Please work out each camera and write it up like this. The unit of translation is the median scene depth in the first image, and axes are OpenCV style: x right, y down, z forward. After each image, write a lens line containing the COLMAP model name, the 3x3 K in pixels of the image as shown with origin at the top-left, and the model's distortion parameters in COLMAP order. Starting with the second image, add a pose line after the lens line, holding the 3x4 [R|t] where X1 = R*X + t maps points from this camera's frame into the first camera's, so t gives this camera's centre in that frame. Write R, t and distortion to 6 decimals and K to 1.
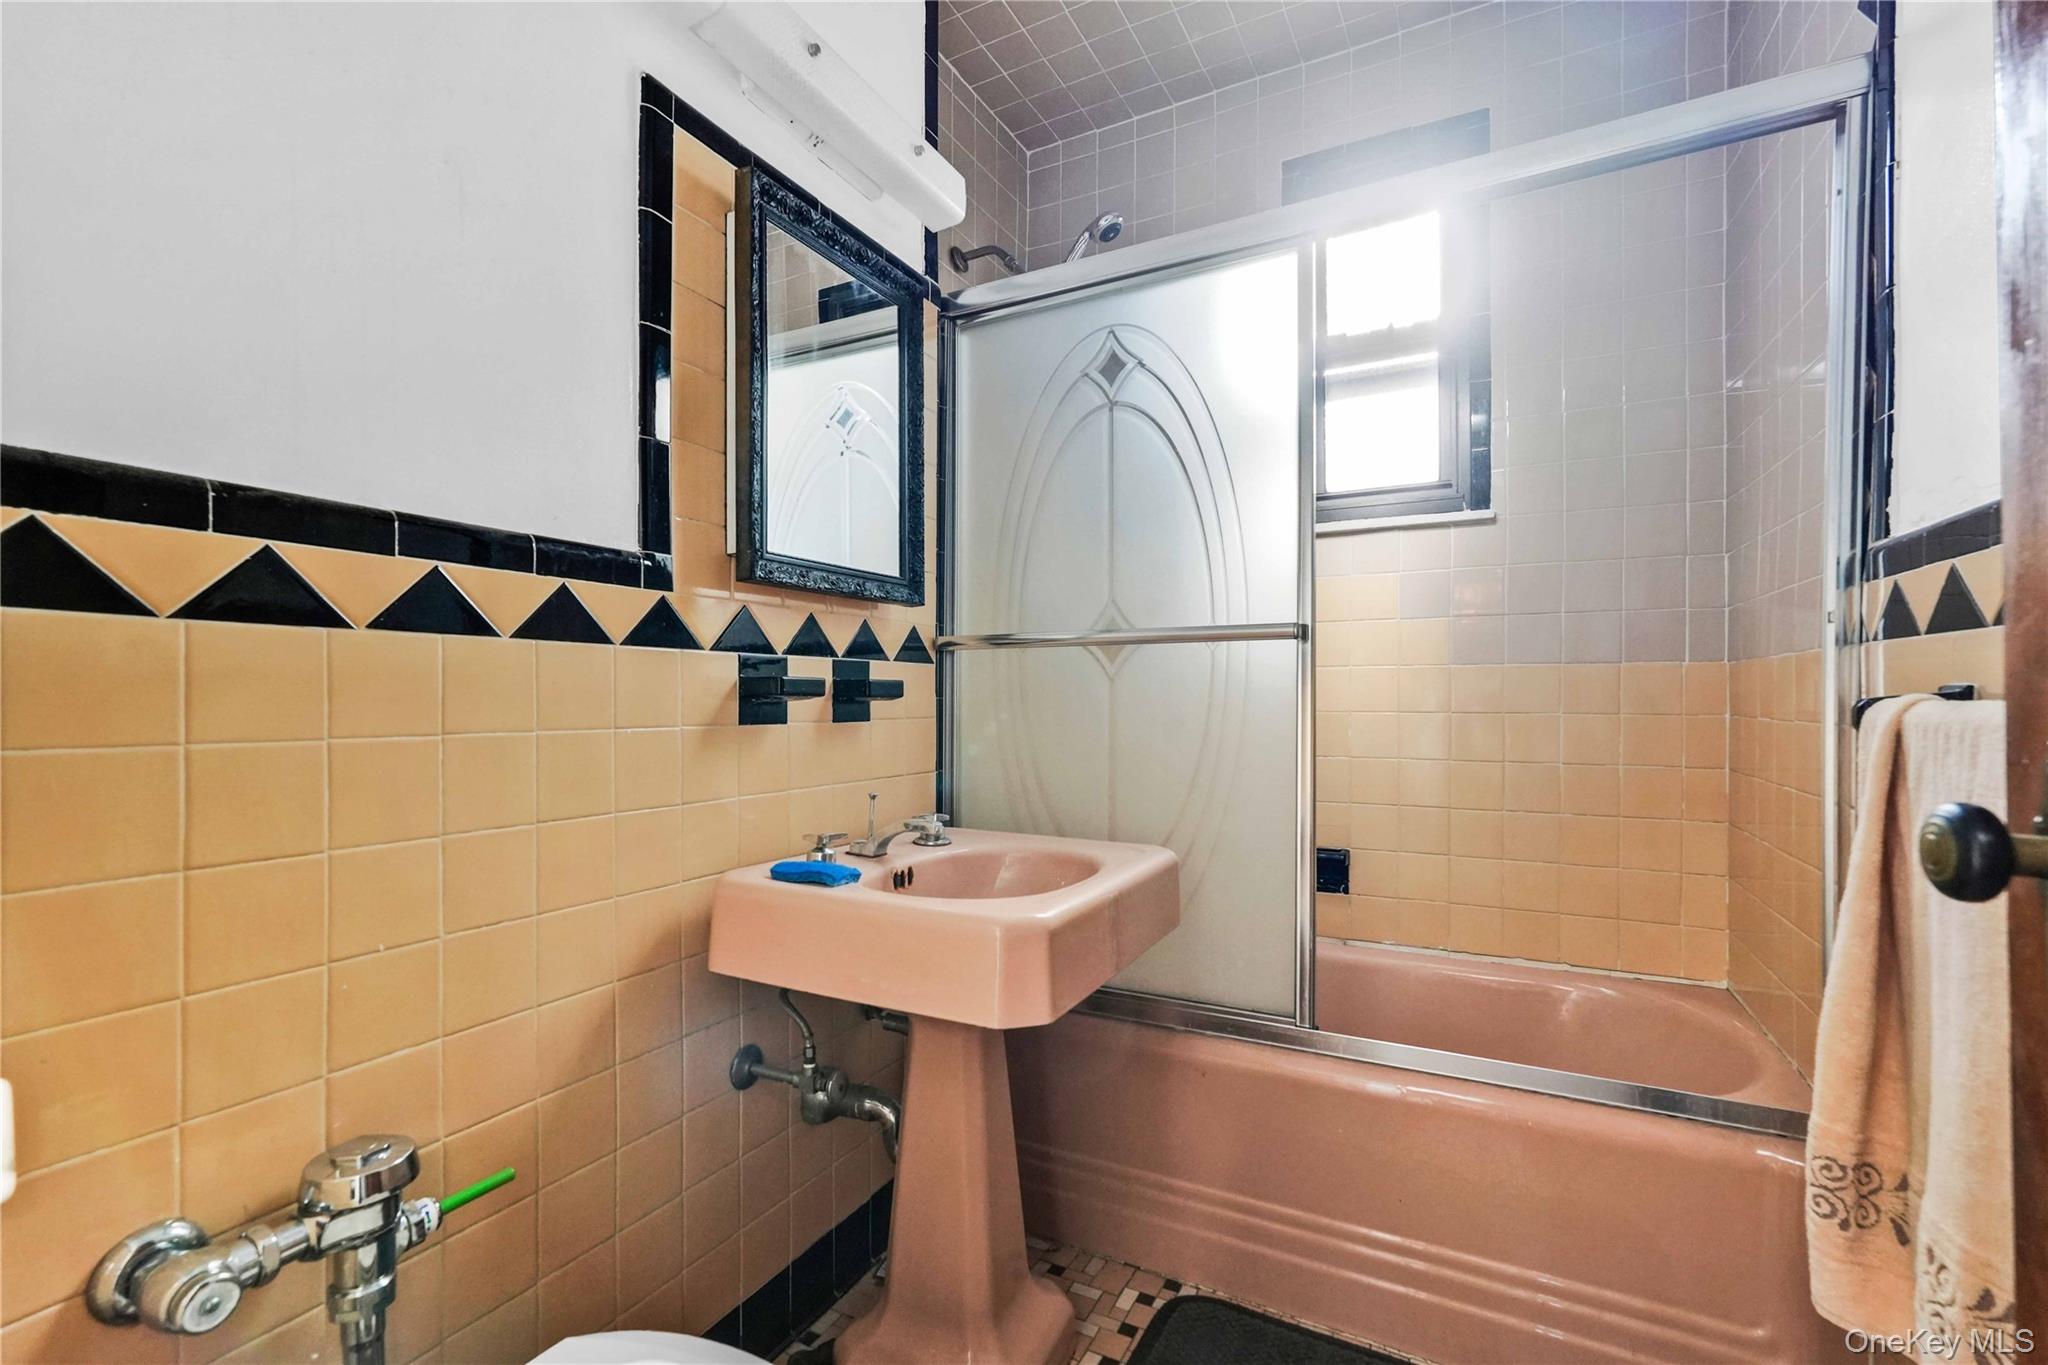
lens RADIAL K [[912.4, 0, 1014.7], [0, 912.4, 679.2], [0, 0, 1]] dist [-0.003383, 0.006442]
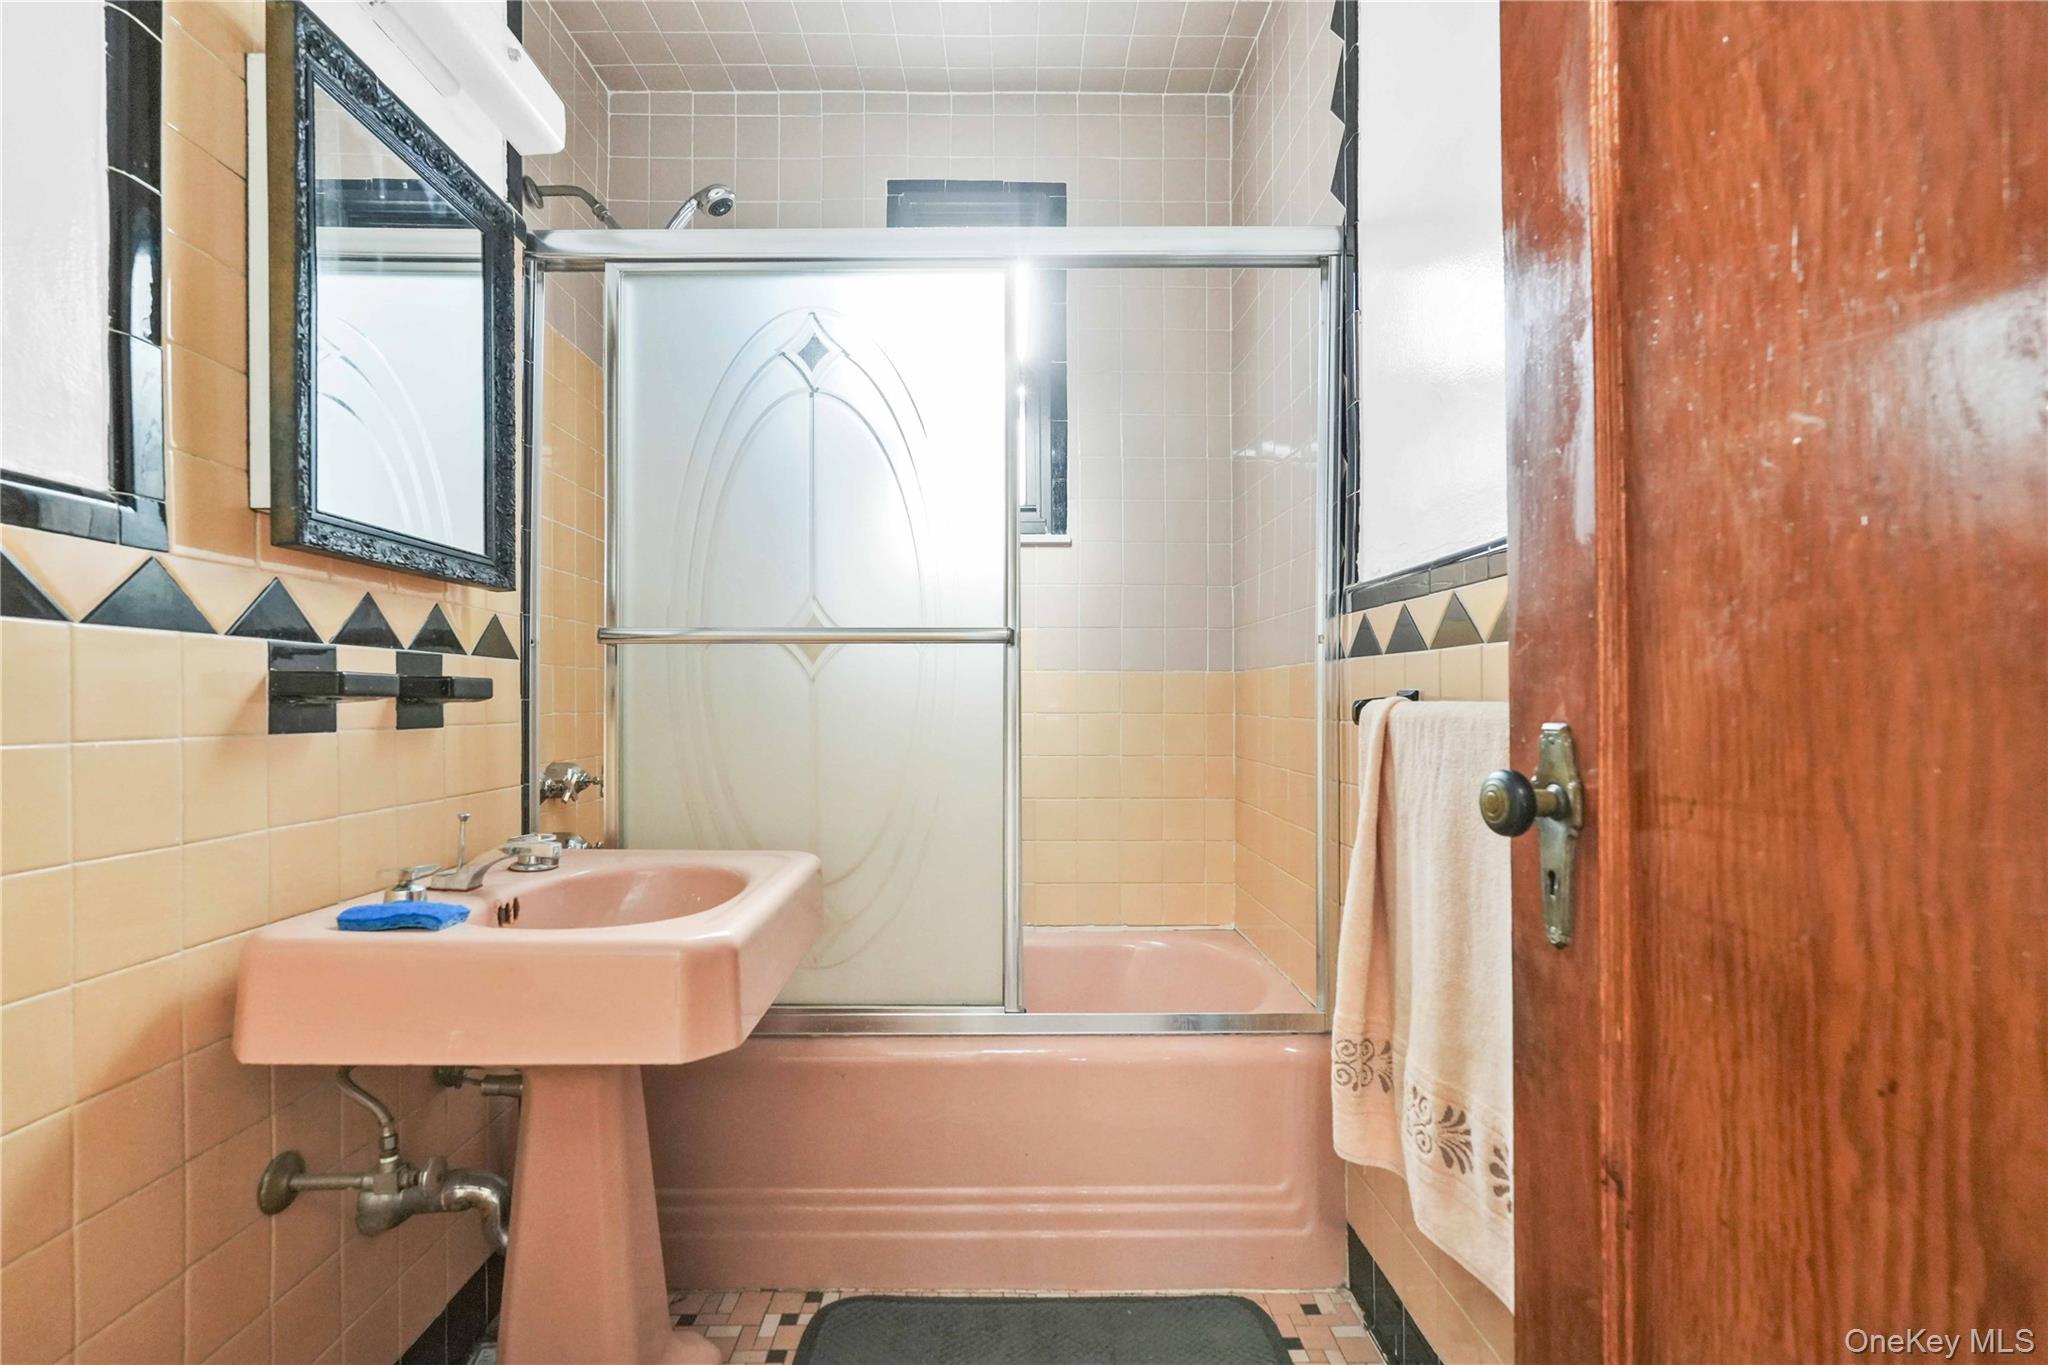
lens RADIAL K [[916.8, 0, 1024.0], [0, 916.8, 682.5], [0, 0, 1]] dist [-0.003396, 0.008110]
pose [[0.878834, 0.010179, 0.477019, -0.112918], [-0.010025, 0.999946, -0.002867, 0.002871], [-0.477022, -0.002262, 0.878888, 0.026145]]
